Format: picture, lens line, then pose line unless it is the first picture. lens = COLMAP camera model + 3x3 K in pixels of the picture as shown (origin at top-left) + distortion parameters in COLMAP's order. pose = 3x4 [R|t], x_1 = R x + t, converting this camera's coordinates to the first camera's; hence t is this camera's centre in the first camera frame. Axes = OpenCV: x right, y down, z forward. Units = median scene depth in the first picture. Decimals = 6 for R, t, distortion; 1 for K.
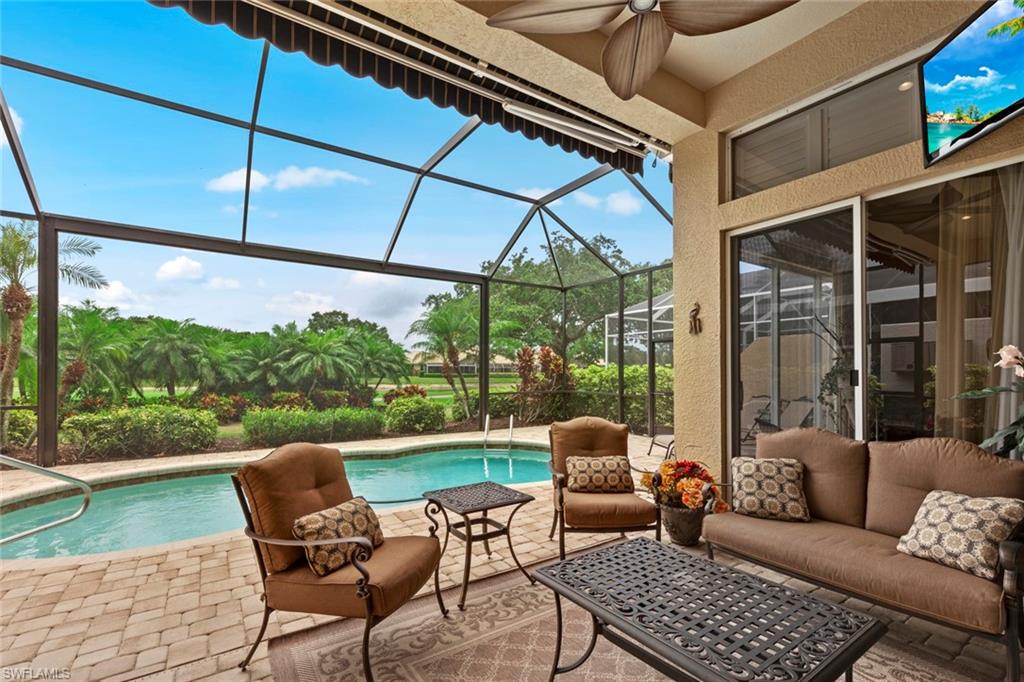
lens RADIAL K [[449.3, 0, 509.2], [0, 449.3, 367.7], [0, 0, 1]] dist [0.001754, 0.000201]
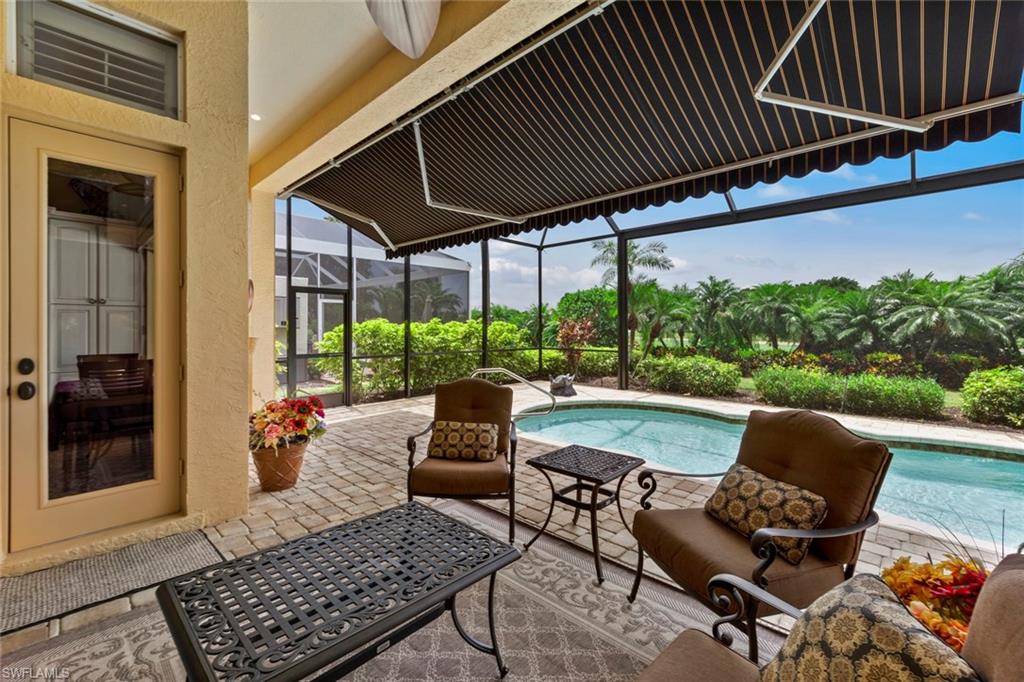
lens RADIAL K [[425.7, 0, 510.9], [0, 425.7, 324.3], [0, 0, 1]] dist [0.000628, 0.000033]
pose [[0.194411, -0.011841, -0.980849, 0.176372], [0.009582, 0.999902, -0.010172, 0.000533], [0.980873, -0.007421, 0.194505, 0.147926]]
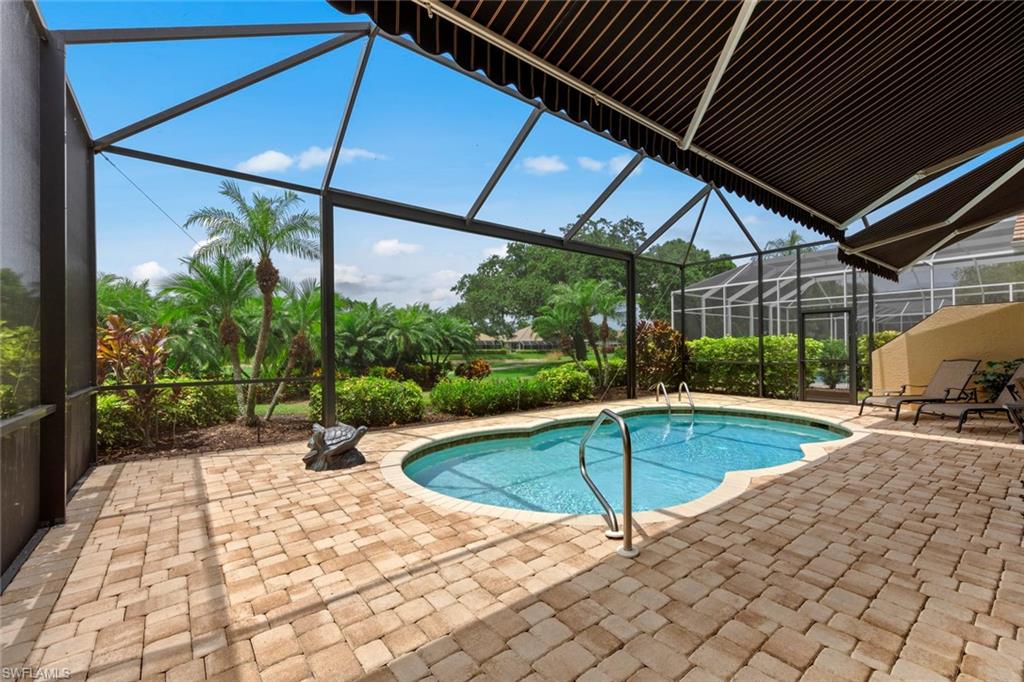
lens RADIAL K [[428.1, 0, 512.0], [0, 428.1, 341.0], [0, 0, 1]] dist [0.001855, 0.000115]
pose [[0.997312, -0.009247, 0.072684, -0.295544], [0.009872, 0.999917, -0.008244, 0.006510], [-0.072602, 0.008939, 0.997321, 0.006929]]
